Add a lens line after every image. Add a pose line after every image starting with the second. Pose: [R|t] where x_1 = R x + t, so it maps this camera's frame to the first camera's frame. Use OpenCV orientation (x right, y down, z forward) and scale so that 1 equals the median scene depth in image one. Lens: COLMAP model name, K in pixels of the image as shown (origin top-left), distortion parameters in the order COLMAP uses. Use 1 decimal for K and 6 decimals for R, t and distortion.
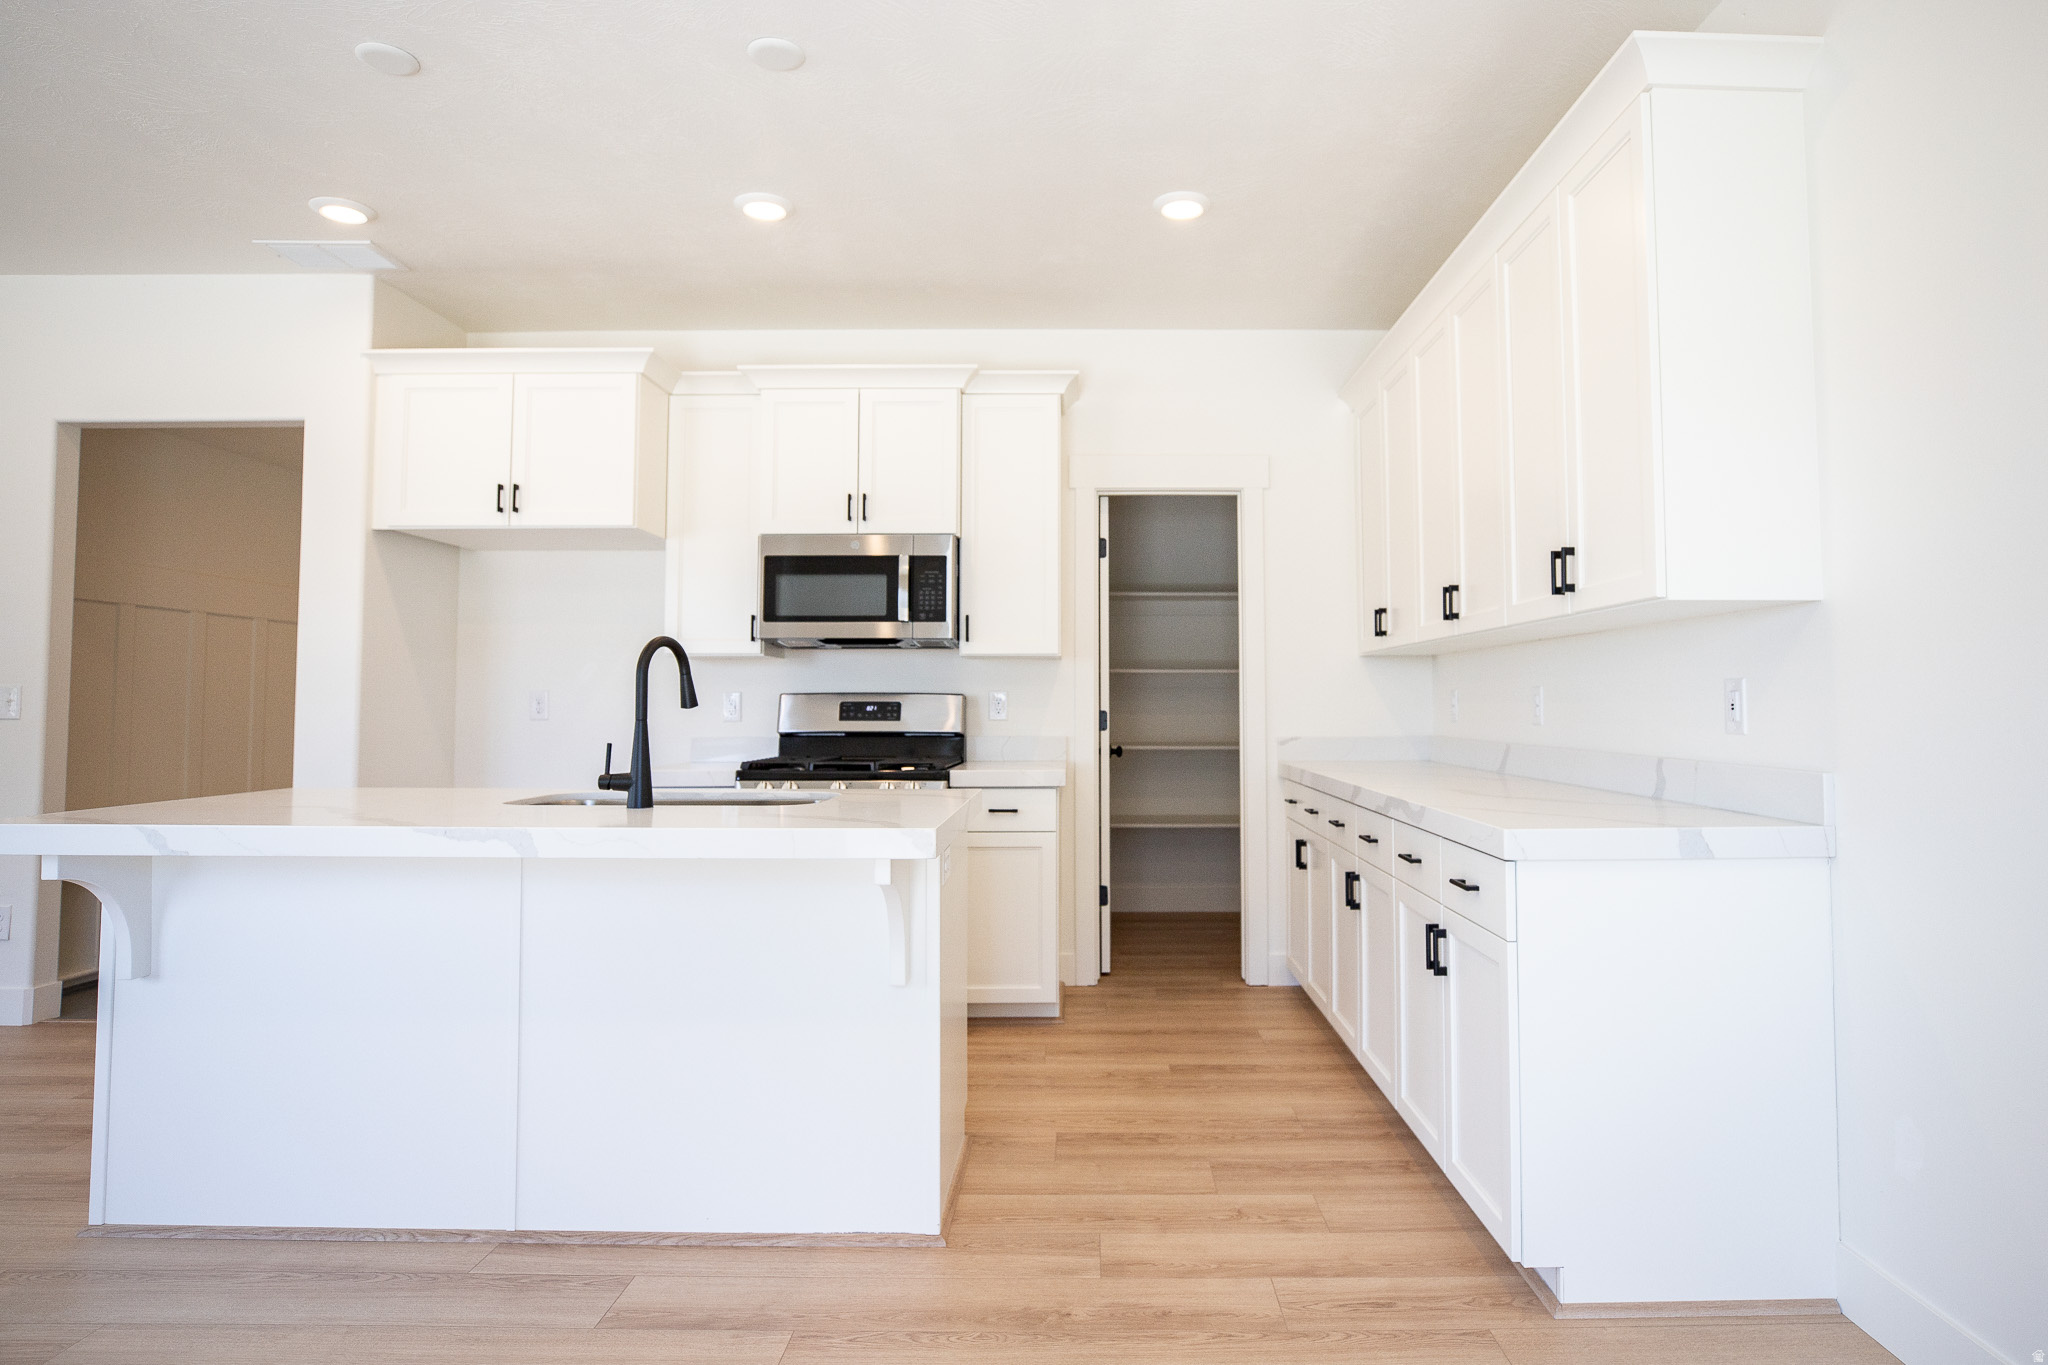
lens RADIAL K [[1143.2, 0, 1024.0], [0, 1143.2, 682.5], [0, 0, 1]] dist [0.000216, -0.000004]
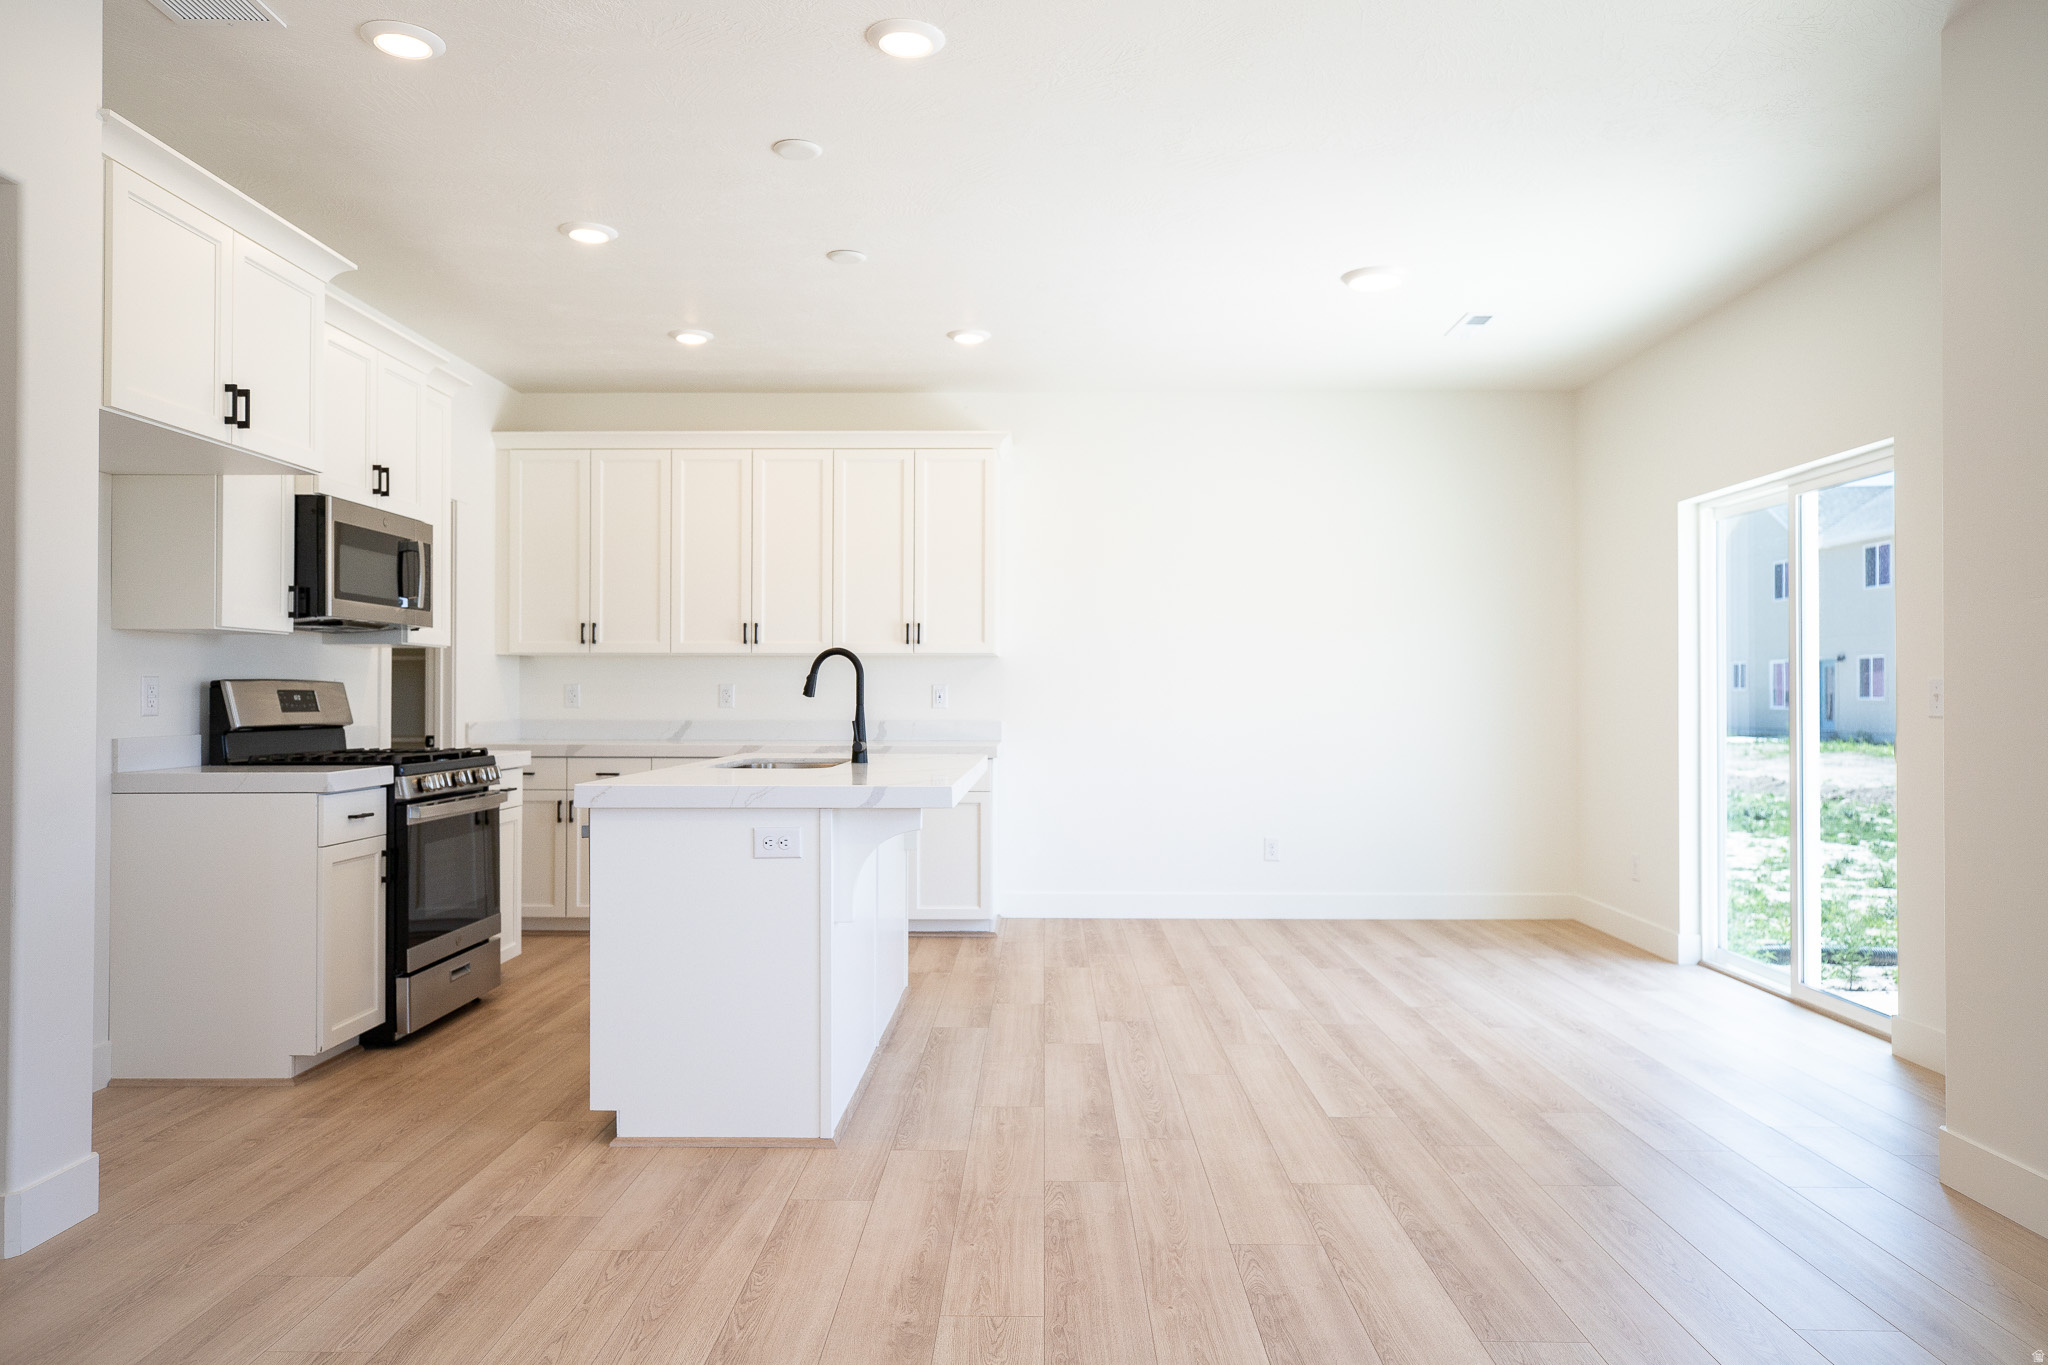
lens RADIAL K [[1447.7, 0, 1024.0], [0, 1447.7, 682.5], [0, 0, 1]] dist [-0.000509, -0.000464]
pose [[0.016678, 0.012428, 0.999784, -1.279223], [-0.016293, 0.999793, -0.012156, 0.016586], [-0.999728, -0.016087, 0.016877, 0.464574]]
